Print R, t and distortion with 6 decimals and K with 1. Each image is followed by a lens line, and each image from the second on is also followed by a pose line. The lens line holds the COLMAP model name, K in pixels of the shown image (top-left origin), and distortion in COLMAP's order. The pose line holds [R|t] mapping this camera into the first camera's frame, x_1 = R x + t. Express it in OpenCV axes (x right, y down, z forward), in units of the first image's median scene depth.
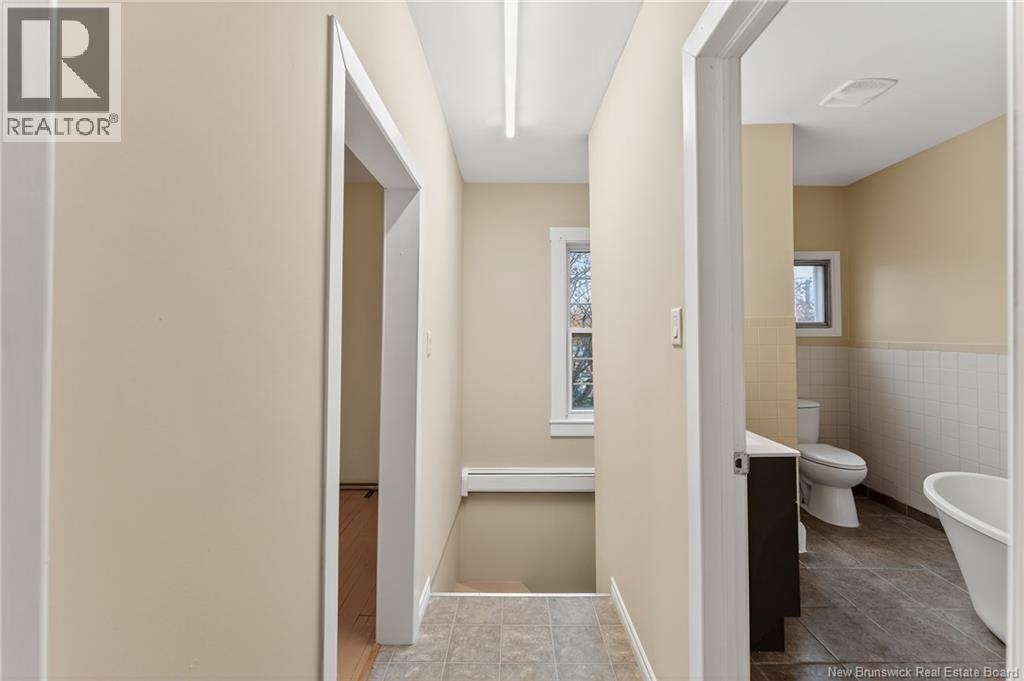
lens RADIAL K [[414.1, 0, 513.3], [0, 414.1, 336.5], [0, 0, 1]] dist [0.003523, 0.000662]
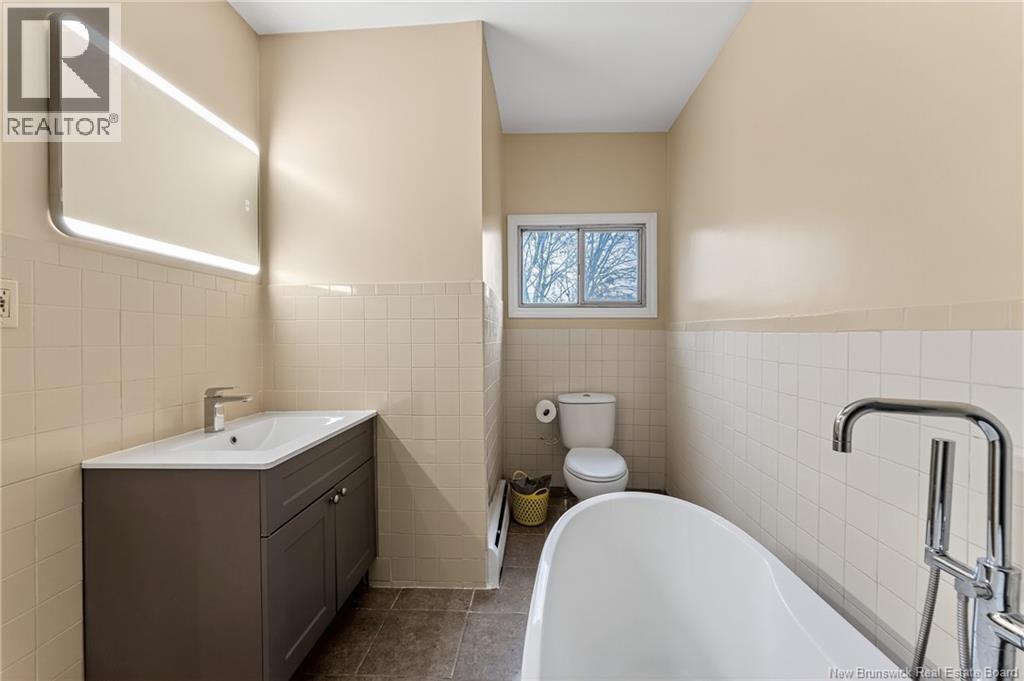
lens RADIAL K [[414.1, 0, 512.1], [0, 414.1, 341.5], [0, 0, 1]] dist [0.003523, 0.000662]
pose [[0.998801, -0.006437, -0.048532, 0.540822], [0.007765, 0.999599, 0.027226, 0.023477], [0.048337, -0.027570, 0.998451, 0.164493]]
